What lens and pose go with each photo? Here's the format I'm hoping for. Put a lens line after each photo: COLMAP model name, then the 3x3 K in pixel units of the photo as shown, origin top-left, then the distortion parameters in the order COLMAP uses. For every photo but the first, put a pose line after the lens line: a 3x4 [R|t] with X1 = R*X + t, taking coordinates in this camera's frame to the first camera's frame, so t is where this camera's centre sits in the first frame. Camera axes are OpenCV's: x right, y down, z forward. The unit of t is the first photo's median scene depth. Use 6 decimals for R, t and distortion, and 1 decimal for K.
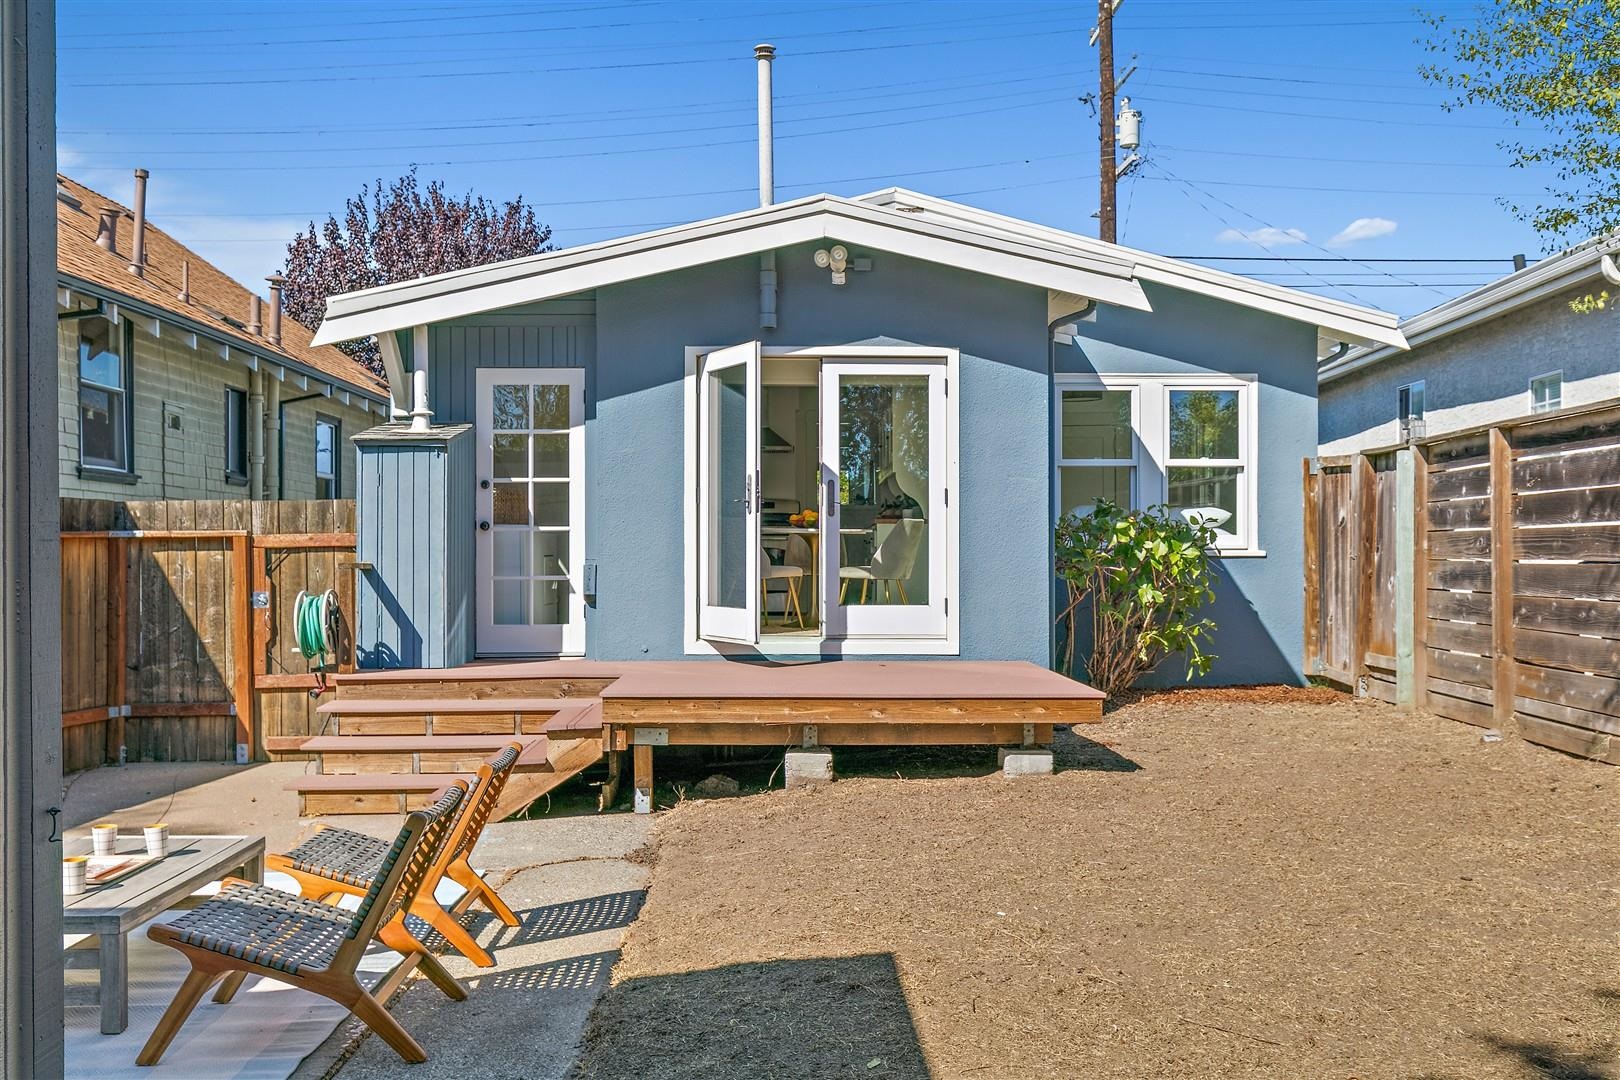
lens RADIAL K [[1448.4, 0, 810.8], [0, 1448.4, 547.7], [0, 0, 1]] dist [0.010893, -0.004935]
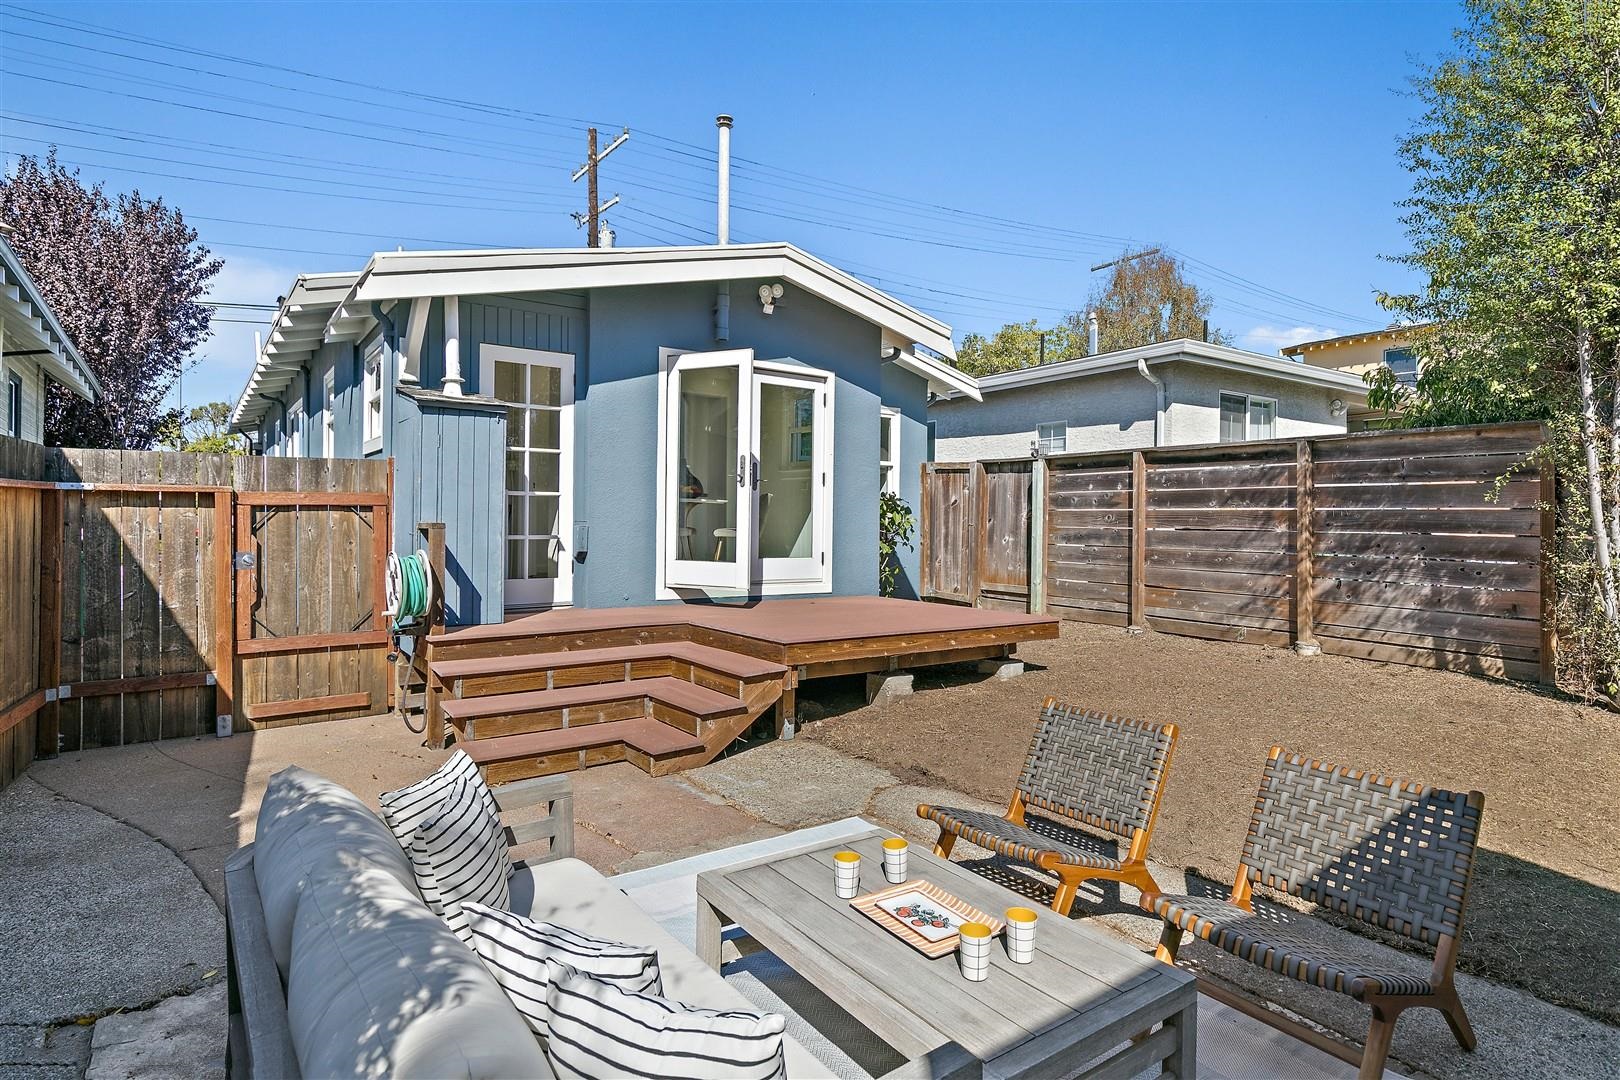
lens RADIAL K [[887.4, 0, 808.2], [0, 887.4, 521.3], [0, 0, 1]] dist [0.003087, 0.001608]
pose [[0.824180, 0.010997, 0.566222, -0.404698], [-0.015154, 0.999882, 0.002639, 0.003464], [-0.566126, -0.010756, 0.824249, 0.315819]]
